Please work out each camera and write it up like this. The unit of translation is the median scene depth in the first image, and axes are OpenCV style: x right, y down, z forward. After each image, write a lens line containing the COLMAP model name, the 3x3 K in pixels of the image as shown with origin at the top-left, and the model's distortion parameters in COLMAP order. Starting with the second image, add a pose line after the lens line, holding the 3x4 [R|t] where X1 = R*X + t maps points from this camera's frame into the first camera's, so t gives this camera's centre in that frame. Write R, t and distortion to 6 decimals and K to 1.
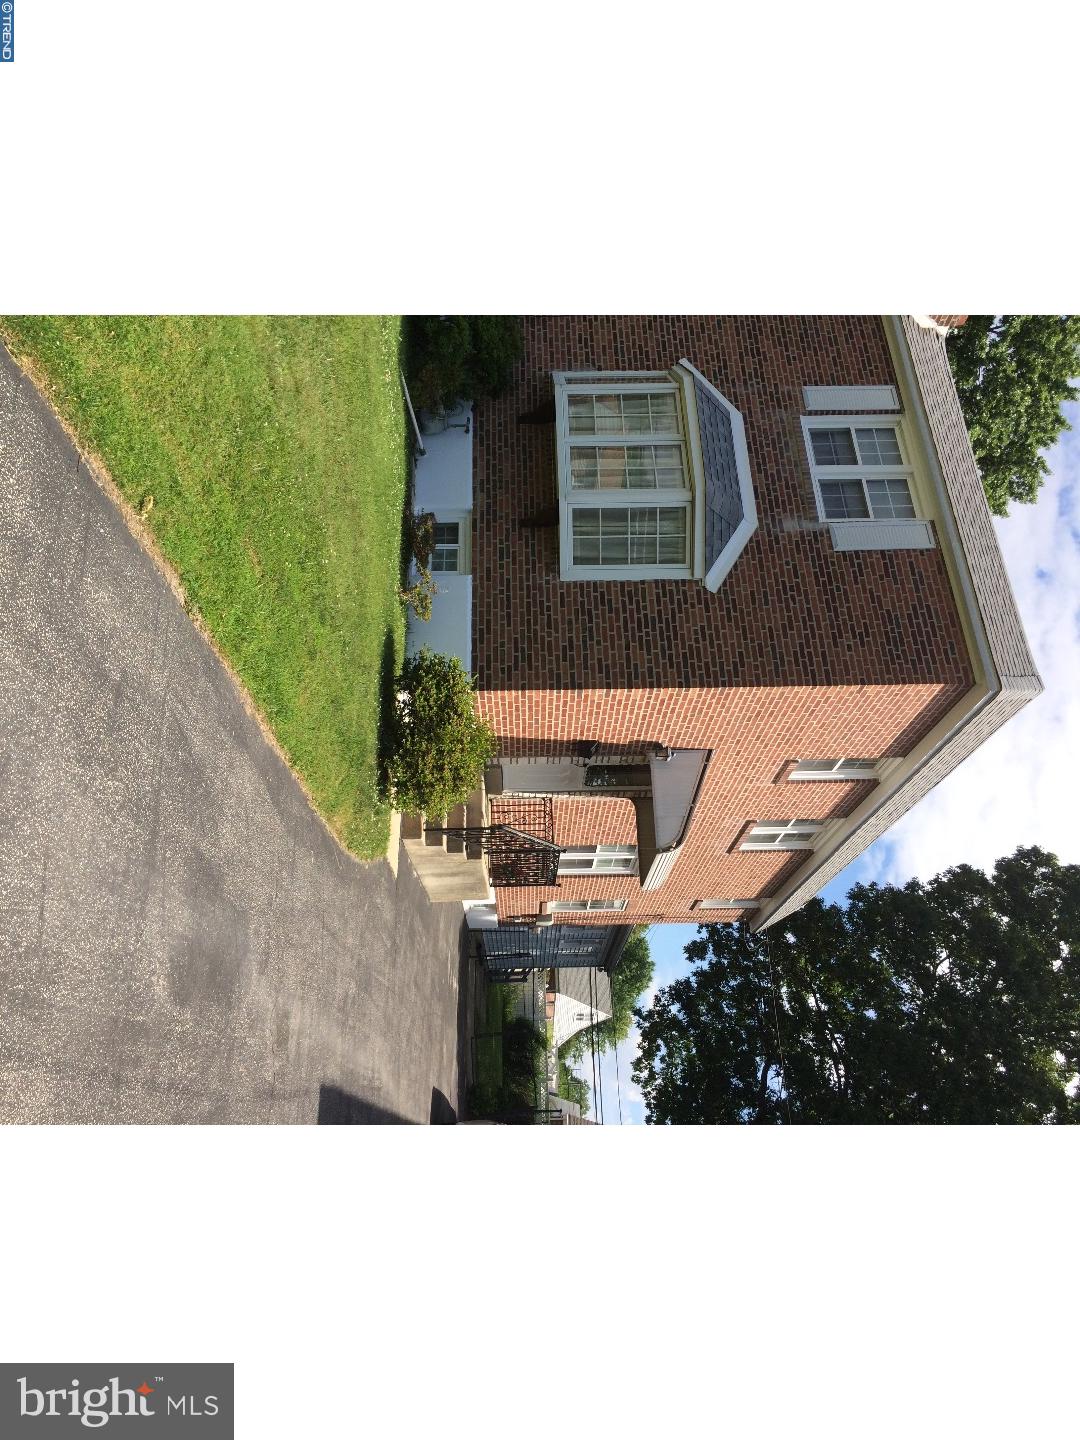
lens RADIAL K [[929.5, 0, 540.0], [0, 929.5, 720.0], [0, 0, 1]] dist [0.090263, -0.131783]
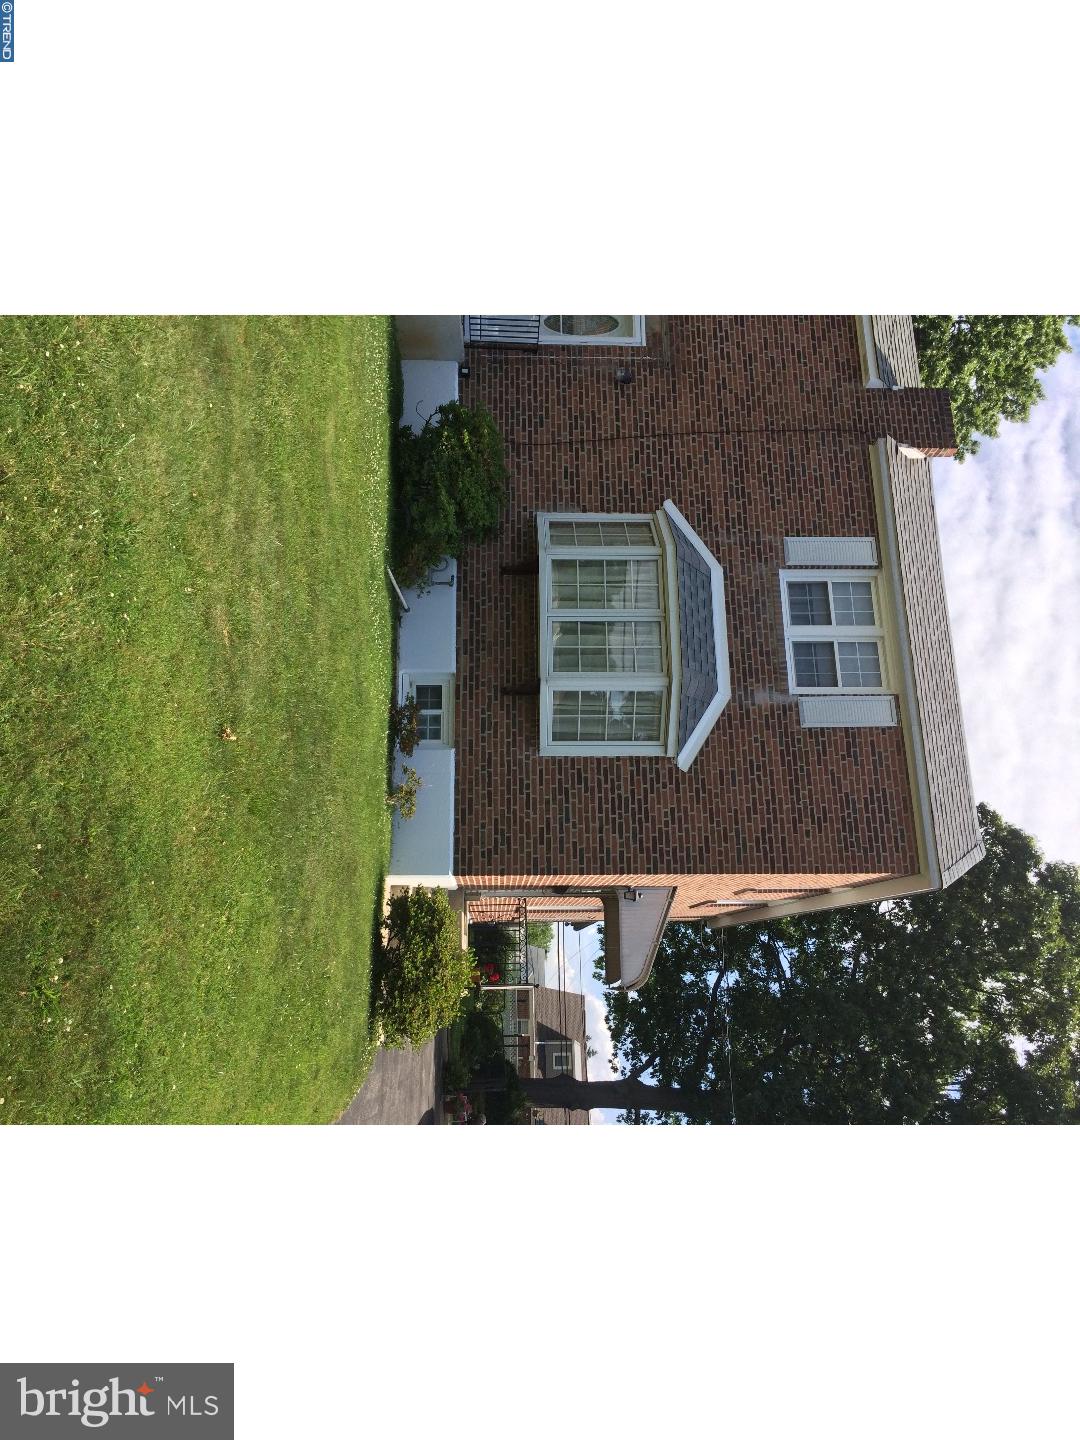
lens RADIAL K [[929.5, 0, 540.0], [0, 929.5, 720.0], [0, 0, 1]] dist [0.090263, -0.131783]
pose [[0.999311, 0.021204, 0.030450, -0.010031], [-0.026435, 0.982718, 0.183209, -0.368927], [-0.026039, -0.183888, 0.982602, -0.017729]]
